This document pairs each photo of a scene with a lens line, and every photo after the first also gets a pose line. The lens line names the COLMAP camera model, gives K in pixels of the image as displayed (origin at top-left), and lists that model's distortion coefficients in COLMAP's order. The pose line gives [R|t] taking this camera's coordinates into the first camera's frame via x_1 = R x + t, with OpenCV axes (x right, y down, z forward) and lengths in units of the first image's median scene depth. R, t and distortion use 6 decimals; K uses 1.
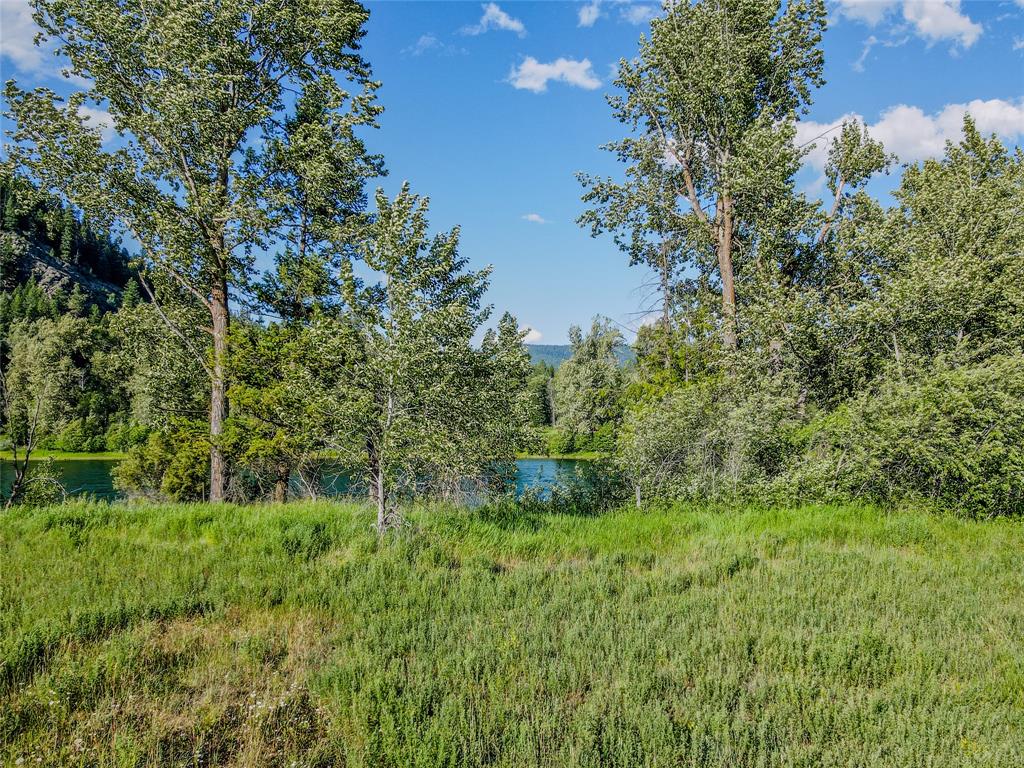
lens RADIAL K [[750.3, 0, 510.0], [0, 750.3, 386.4], [0, 0, 1]] dist [0.000190, 0.033438]
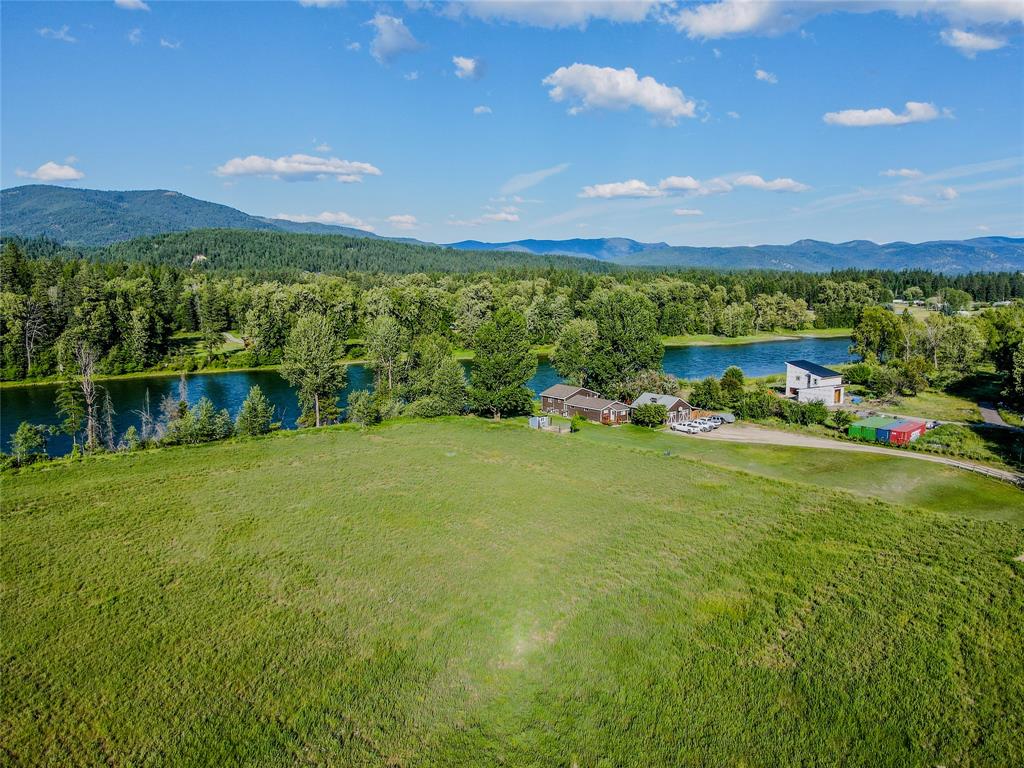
lens RADIAL K [[750.3, 0, 510.0], [0, 750.3, 386.4], [0, 0, 1]] dist [0.000190, 0.033438]
pose [[0.847707, -0.072431, 0.525496, -0.161665], [-0.029031, 0.982815, 0.182296, -0.095478], [-0.529669, -0.169789, 0.831037, -0.350543]]
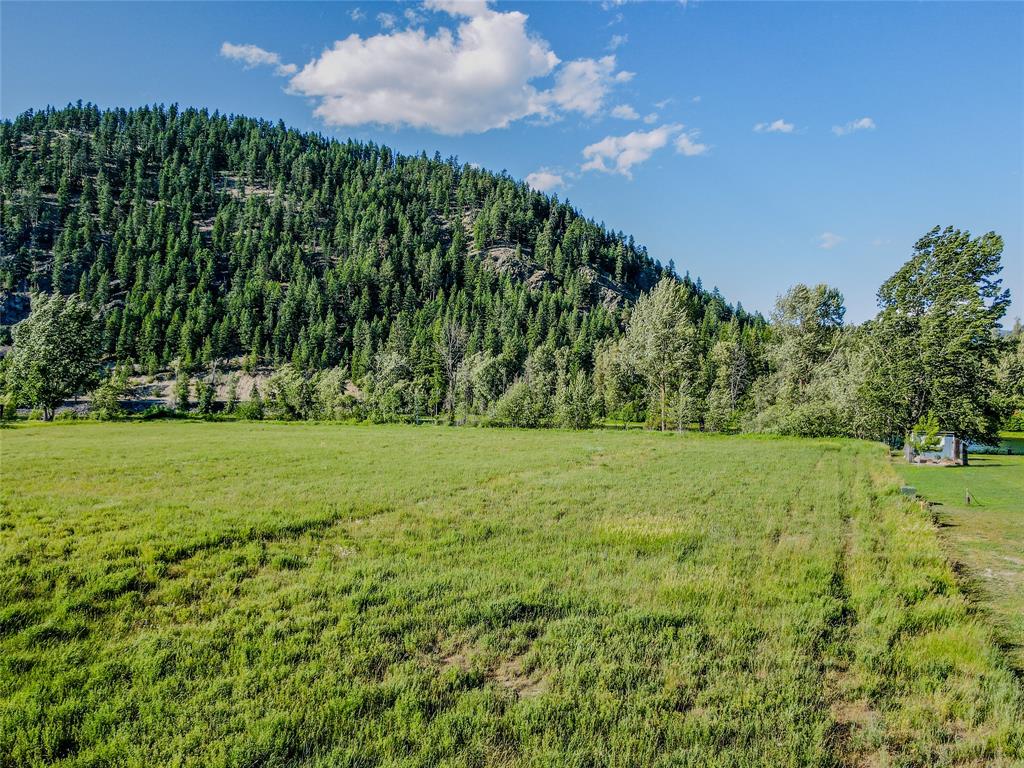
lens RADIAL K [[750.3, 0, 510.0], [0, 750.3, 386.4], [0, 0, 1]] dist [0.000190, 0.033438]
pose [[0.780038, -0.005817, -0.625705, 0.122316], [0.027486, 0.999310, 0.024976, -0.018241], [0.625128, -0.036680, 0.779660, -0.218269]]
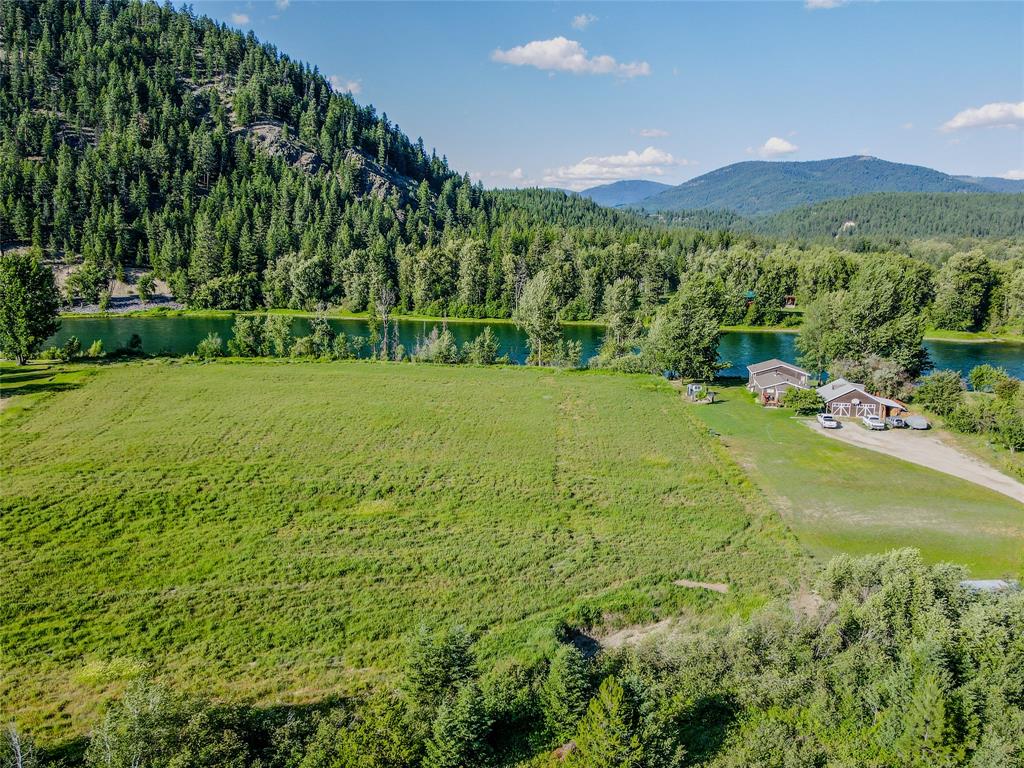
lens RADIAL K [[750.3, 0, 510.0], [0, 750.3, 386.4], [0, 0, 1]] dist [0.000190, 0.033438]
pose [[0.956699, 0.062481, -0.284296, 0.103116], [0.006069, 0.972196, 0.234088, -0.099006], [0.291017, -0.225677, 0.929720, -0.429413]]
